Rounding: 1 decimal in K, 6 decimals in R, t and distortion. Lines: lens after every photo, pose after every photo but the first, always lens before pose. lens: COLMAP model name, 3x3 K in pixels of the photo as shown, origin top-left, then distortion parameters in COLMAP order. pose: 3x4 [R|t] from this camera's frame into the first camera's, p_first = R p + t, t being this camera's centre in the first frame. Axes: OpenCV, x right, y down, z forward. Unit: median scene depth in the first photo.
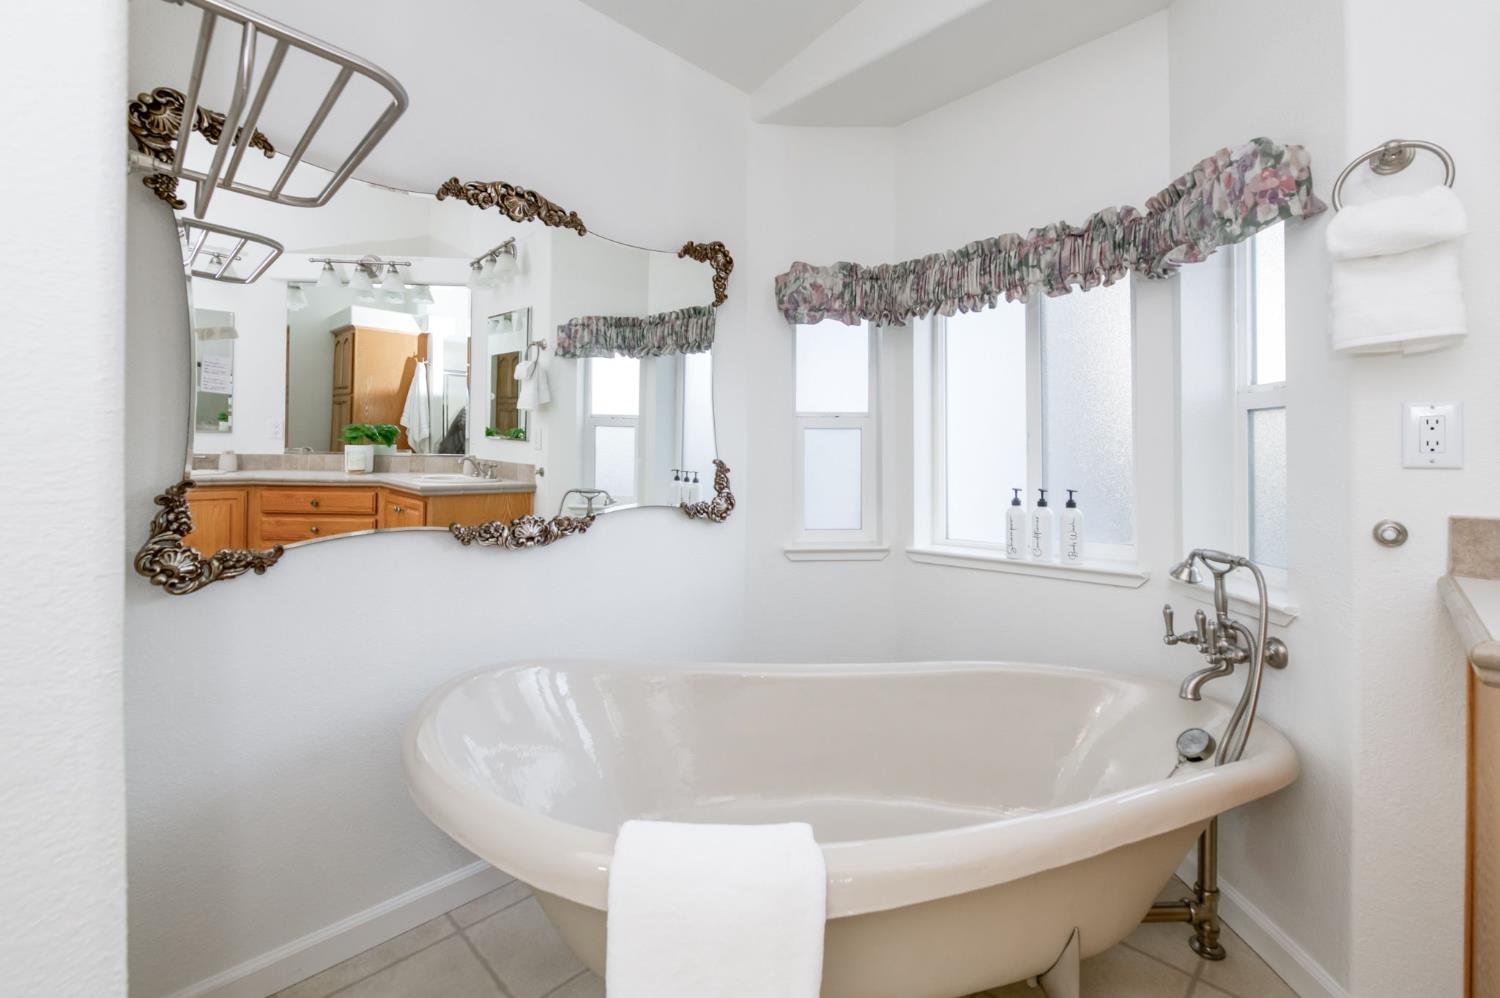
lens RADIAL K [[616.0, 0, 755.4], [0, 616.0, 448.3], [0, 0, 1]] dist [0.000147, -0.000096]
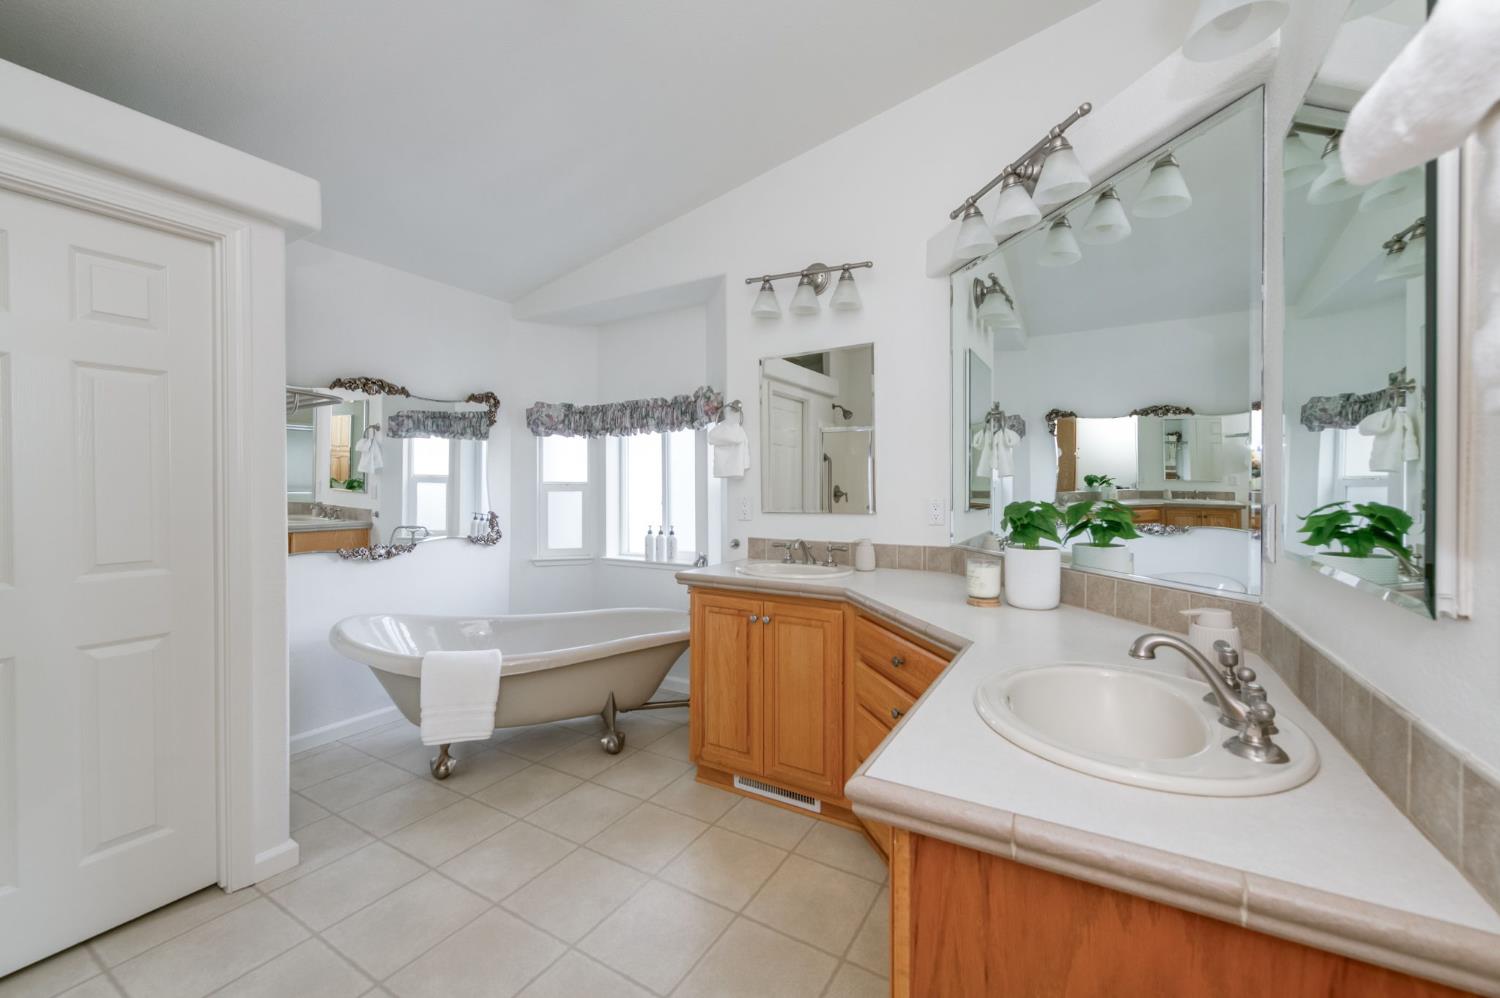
lens RADIAL K [[623.0, 0, 754.5], [0, 623.0, 482.8], [0, 0, 1]] dist [-0.001223, -0.000595]
pose [[0.971339, 0.001980, 0.237691, 0.253951], [-0.006833, 0.999785, 0.019594, -0.105330], [-0.237601, -0.020657, 0.971143, -0.951579]]
